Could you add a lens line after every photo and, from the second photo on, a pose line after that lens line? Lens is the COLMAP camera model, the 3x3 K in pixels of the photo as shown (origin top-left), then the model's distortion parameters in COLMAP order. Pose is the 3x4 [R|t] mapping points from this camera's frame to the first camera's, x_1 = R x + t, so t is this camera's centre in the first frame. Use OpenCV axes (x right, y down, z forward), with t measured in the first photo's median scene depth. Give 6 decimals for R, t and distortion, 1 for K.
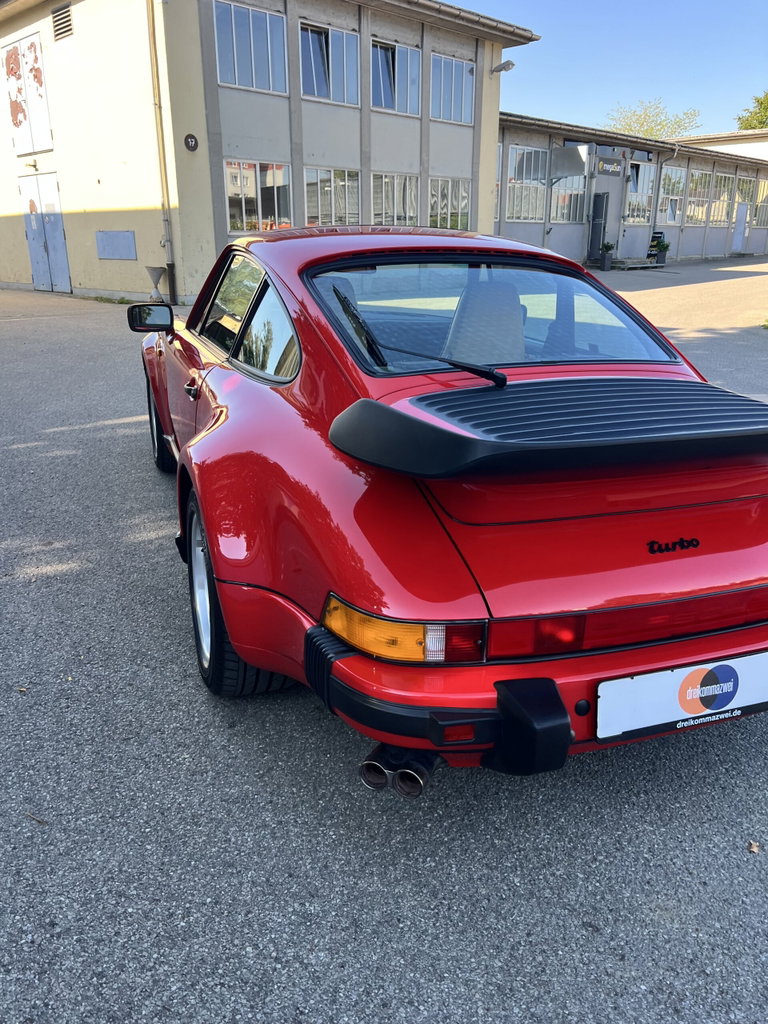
lens RADIAL K [[773.6, 0, 375.0], [0, 773.6, 516.0], [0, 0, 1]] dist [0.042506, -0.052644]
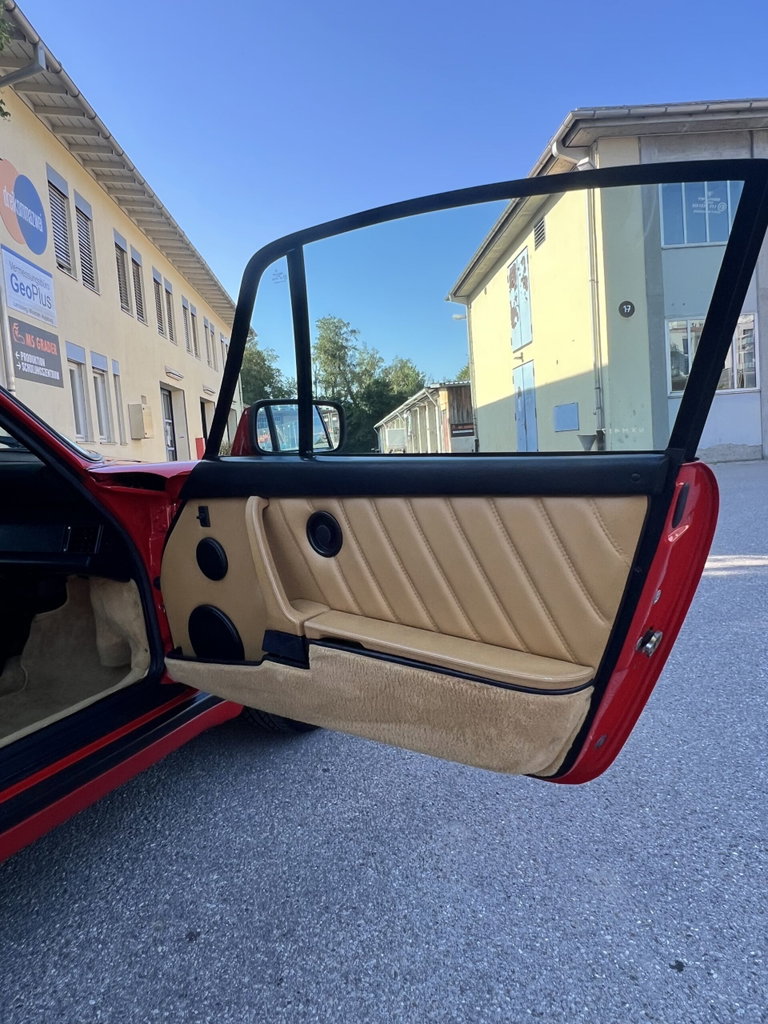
lens RADIAL K [[701.8, 0, 377.6], [0, 701.8, 506.5], [0, 0, 1]] dist [-0.003265, -0.003398]
pose [[0.728807, 0.004941, -0.684701, 0.557808], [-0.157492, 0.974372, -0.160607, -0.215904], [0.666360, 0.224887, 0.710908, 0.953560]]
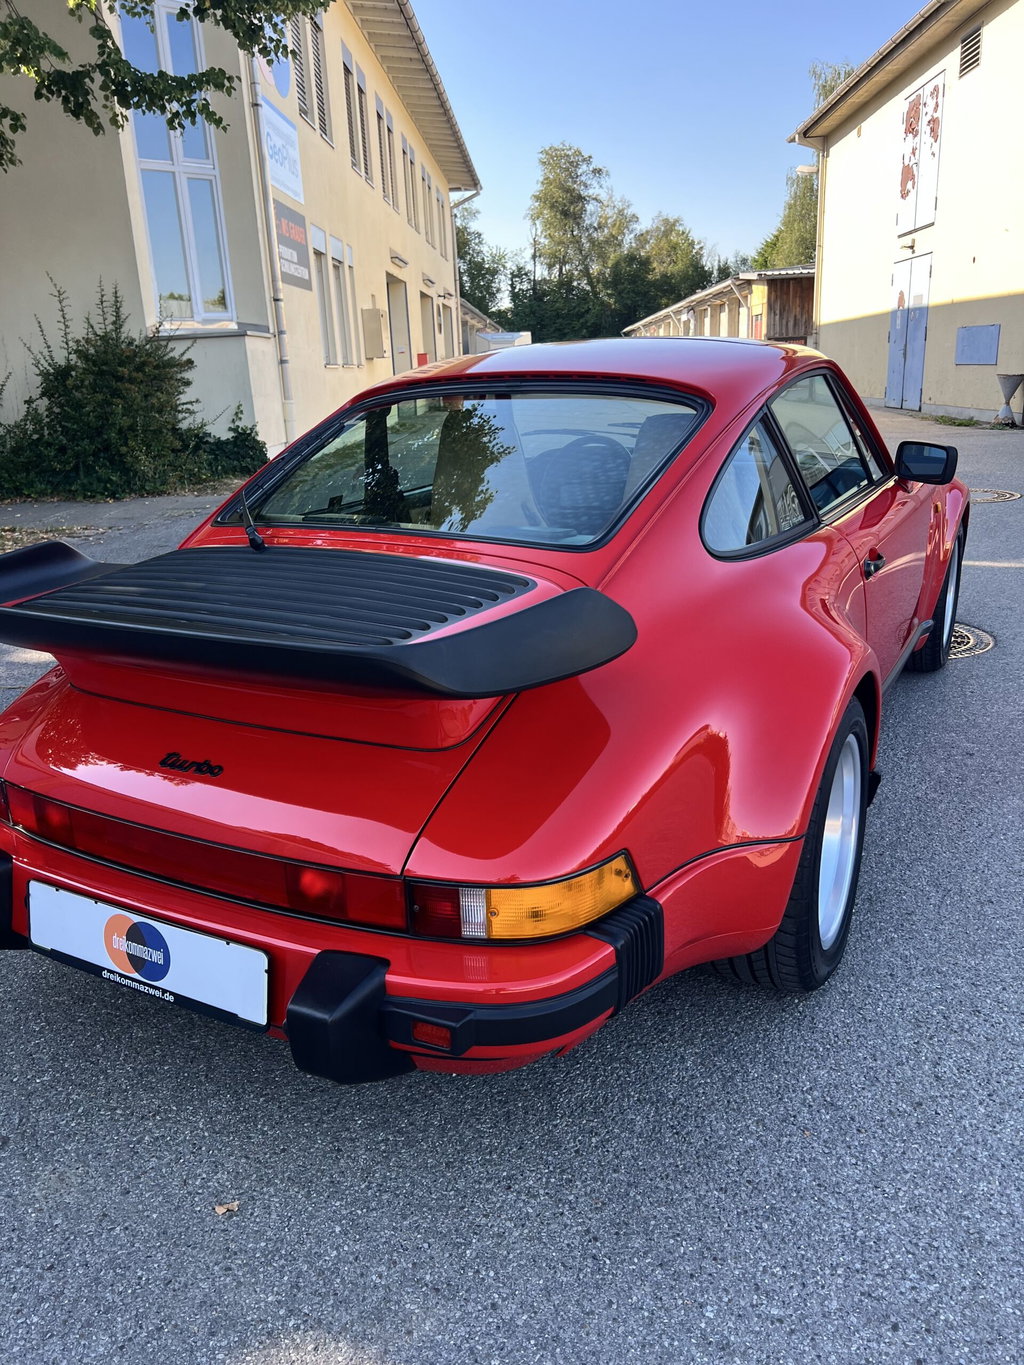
lens RADIAL K [[1031.3, 0, 512.9], [0, 1031.3, 688.8], [0, 0, 1]] dist [0.042506, -0.052644]
pose [[0.669144, 0.194354, -0.717268, 0.628654], [-0.204364, 0.976106, 0.073837, -0.084957], [0.714480, 0.097176, 0.692875, 0.237167]]
